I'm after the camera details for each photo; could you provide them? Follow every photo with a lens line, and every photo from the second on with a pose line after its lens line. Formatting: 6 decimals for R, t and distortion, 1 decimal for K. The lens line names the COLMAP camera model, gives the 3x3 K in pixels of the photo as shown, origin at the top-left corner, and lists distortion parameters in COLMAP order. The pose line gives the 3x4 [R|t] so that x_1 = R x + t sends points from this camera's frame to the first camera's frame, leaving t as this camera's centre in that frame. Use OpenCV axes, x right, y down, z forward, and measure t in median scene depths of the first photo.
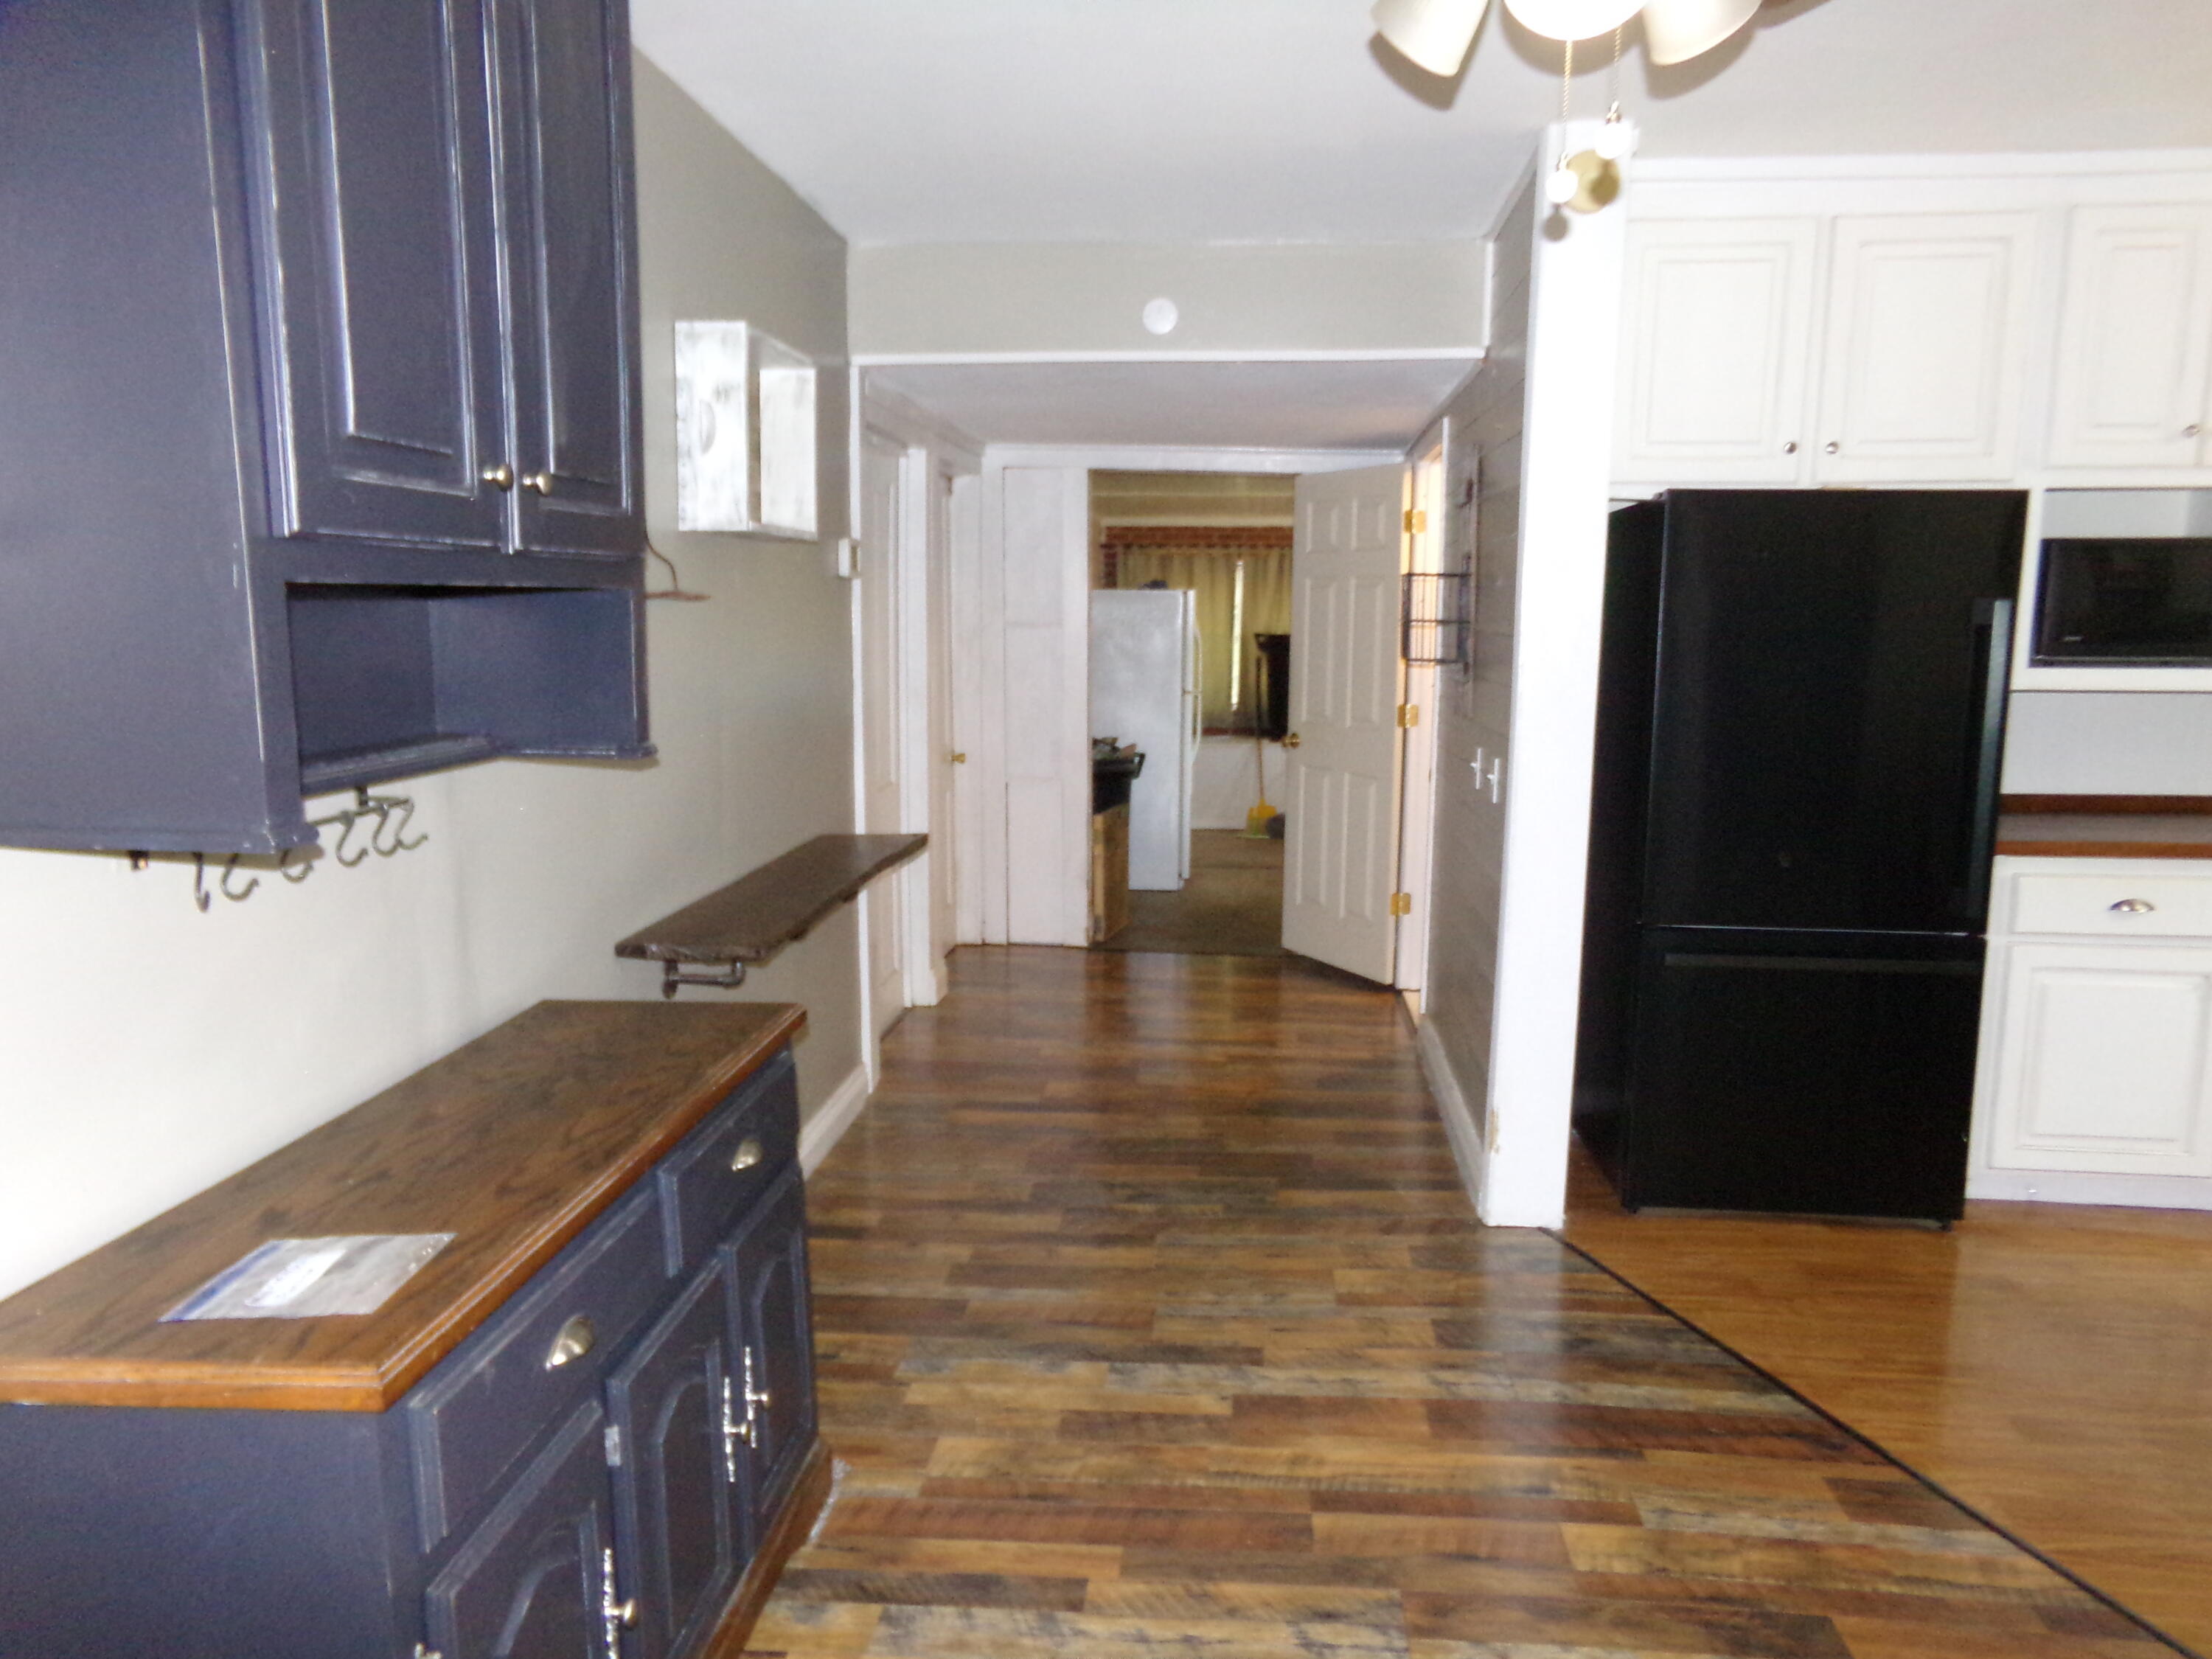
lens RADIAL K [[1531.7, 0, 1112.9], [0, 1531.7, 827.4], [0, 0, 1]] dist [0.055149, 0.028912]
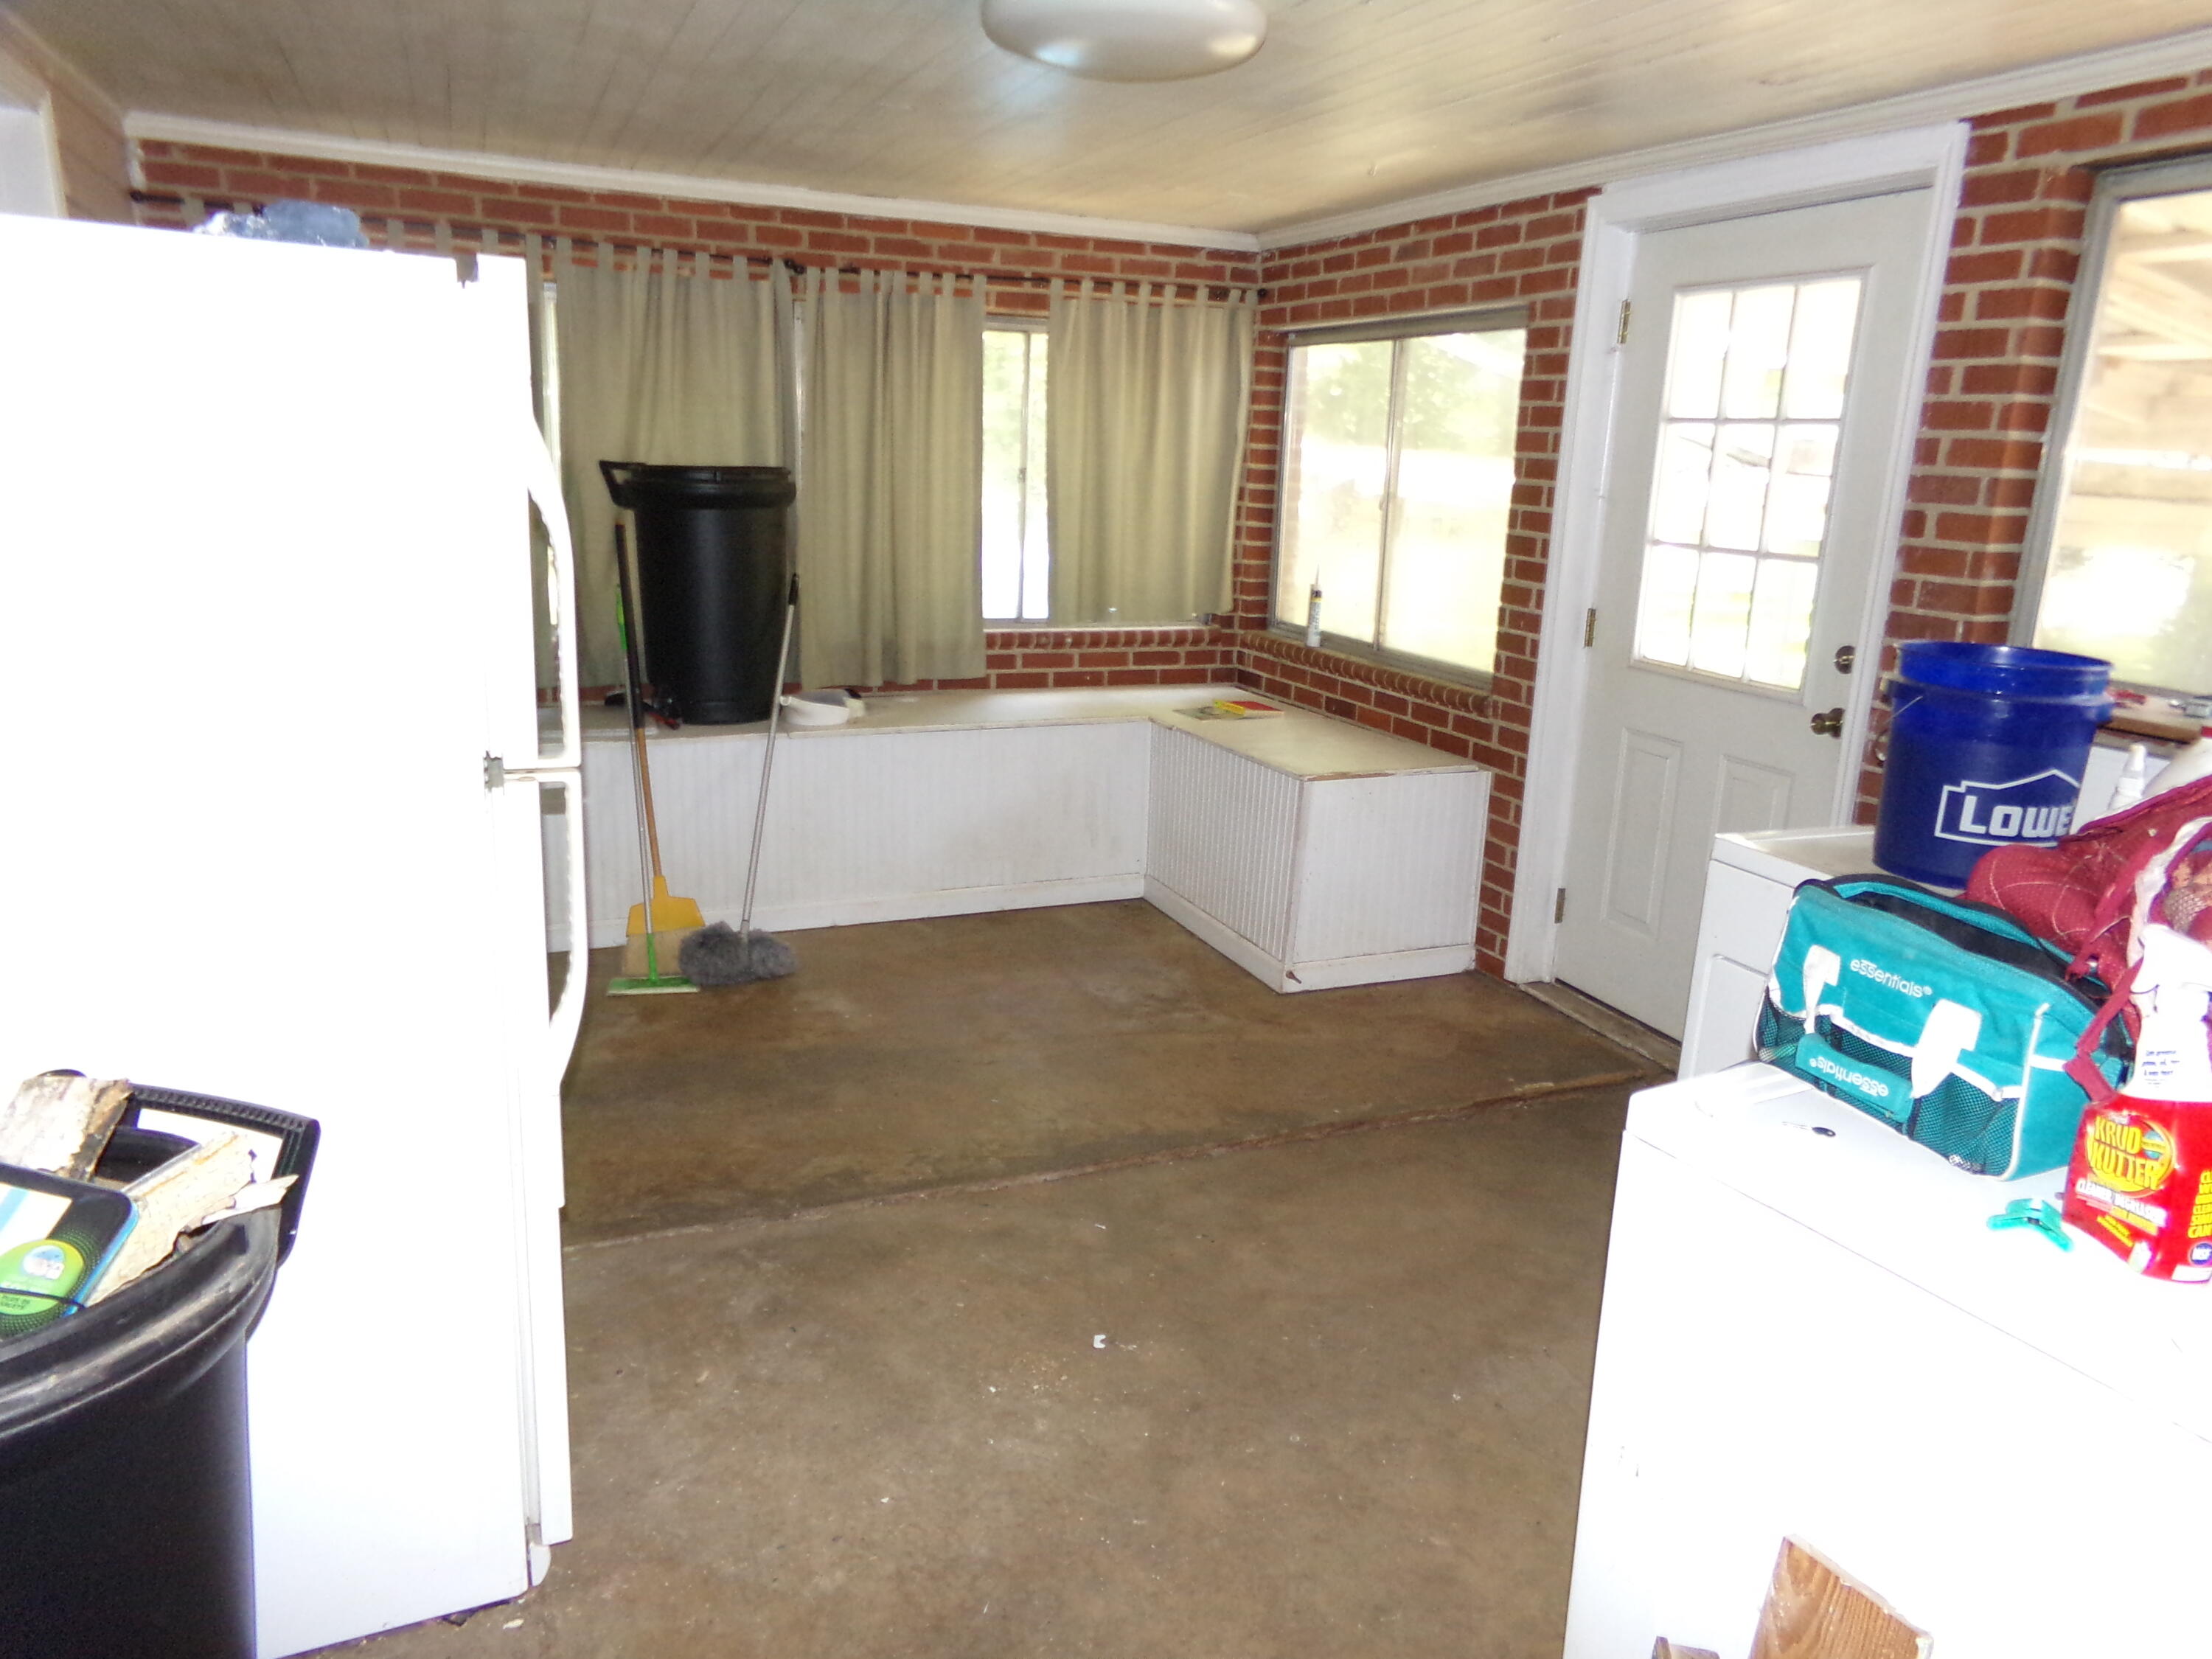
lens RADIAL K [[1531.7, 0, 1105.3], [0, 1531.7, 834.0], [0, 0, 1]] dist [0.055149, 0.028912]
pose [[0.889531, -0.077655, 0.450228, 0.016755], [0.026702, 0.992601, 0.118448, -0.072379], [-0.456095, -0.093341, 0.885023, 0.556381]]
